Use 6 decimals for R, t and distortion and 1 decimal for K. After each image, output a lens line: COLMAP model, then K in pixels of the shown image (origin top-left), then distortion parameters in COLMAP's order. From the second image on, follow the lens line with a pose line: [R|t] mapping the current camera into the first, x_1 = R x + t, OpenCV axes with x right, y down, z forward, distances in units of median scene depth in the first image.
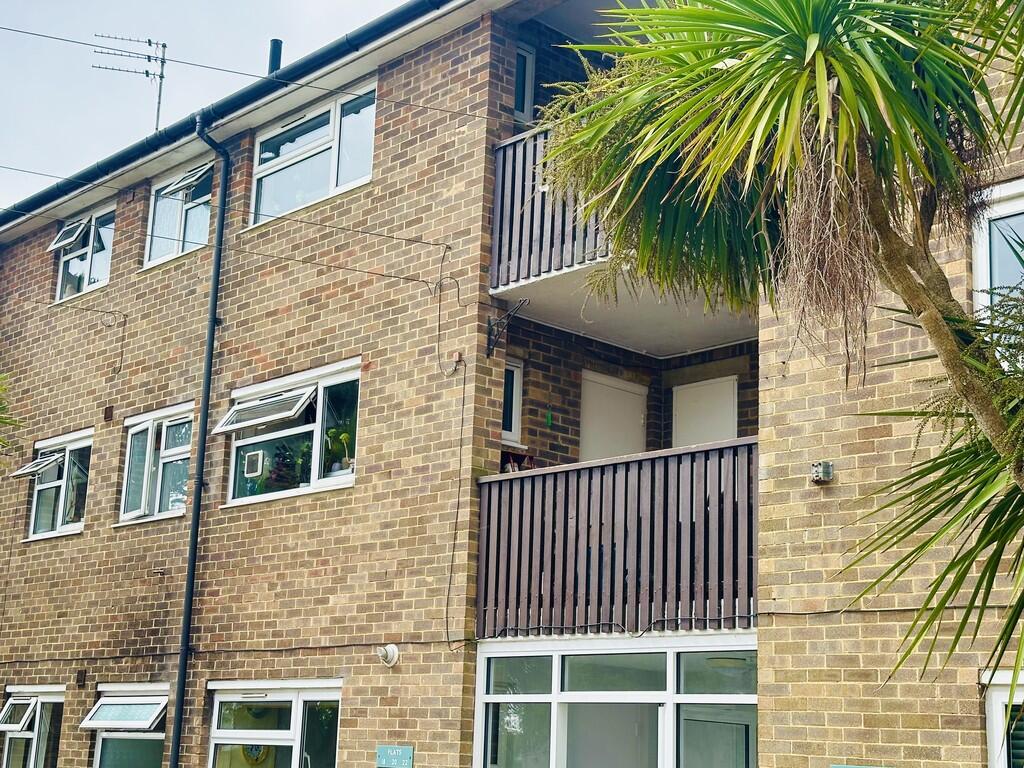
lens RADIAL K [[1499.3, 0, 511.0], [0, 1499.3, 382.6], [0, 0, 1]] dist [0.169749, 0.000000]
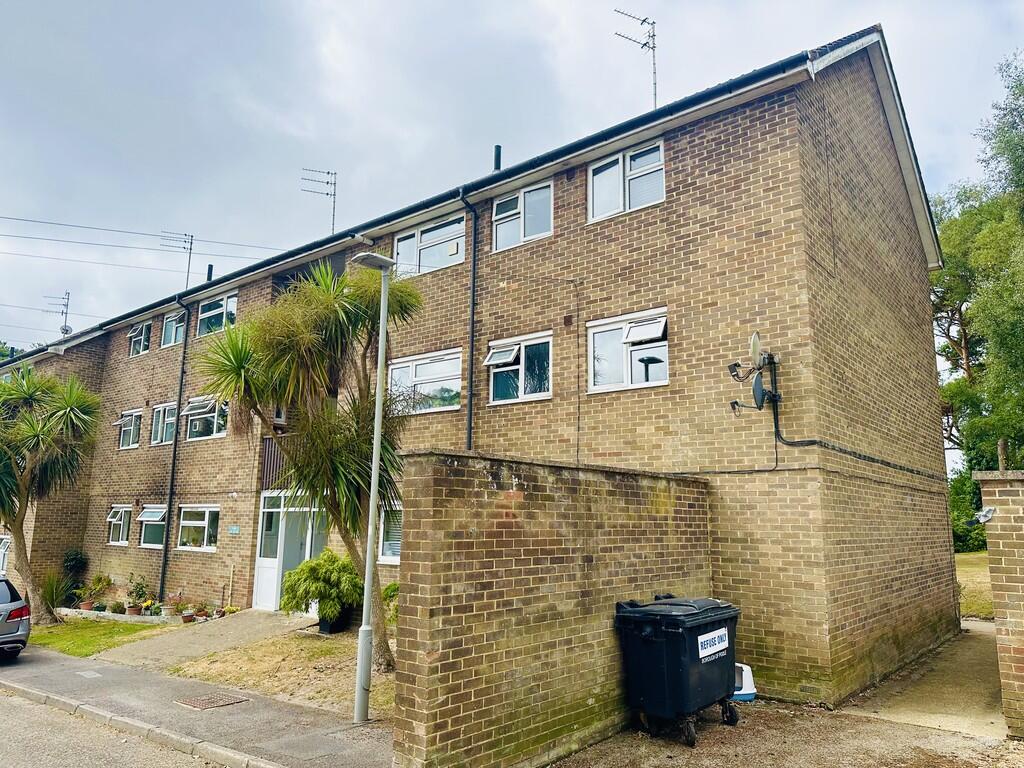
lens RADIAL K [[709.2, 0, 516.7], [0, 709.2, 389.4], [0, 0, 1]] dist [0.011891, -0.000564]
pose [[0.989342, 0.004832, 0.145528, 0.219515], [-0.012747, 0.998486, 0.053504, -0.089764], [-0.145049, -0.054789, 0.987906, -0.362647]]
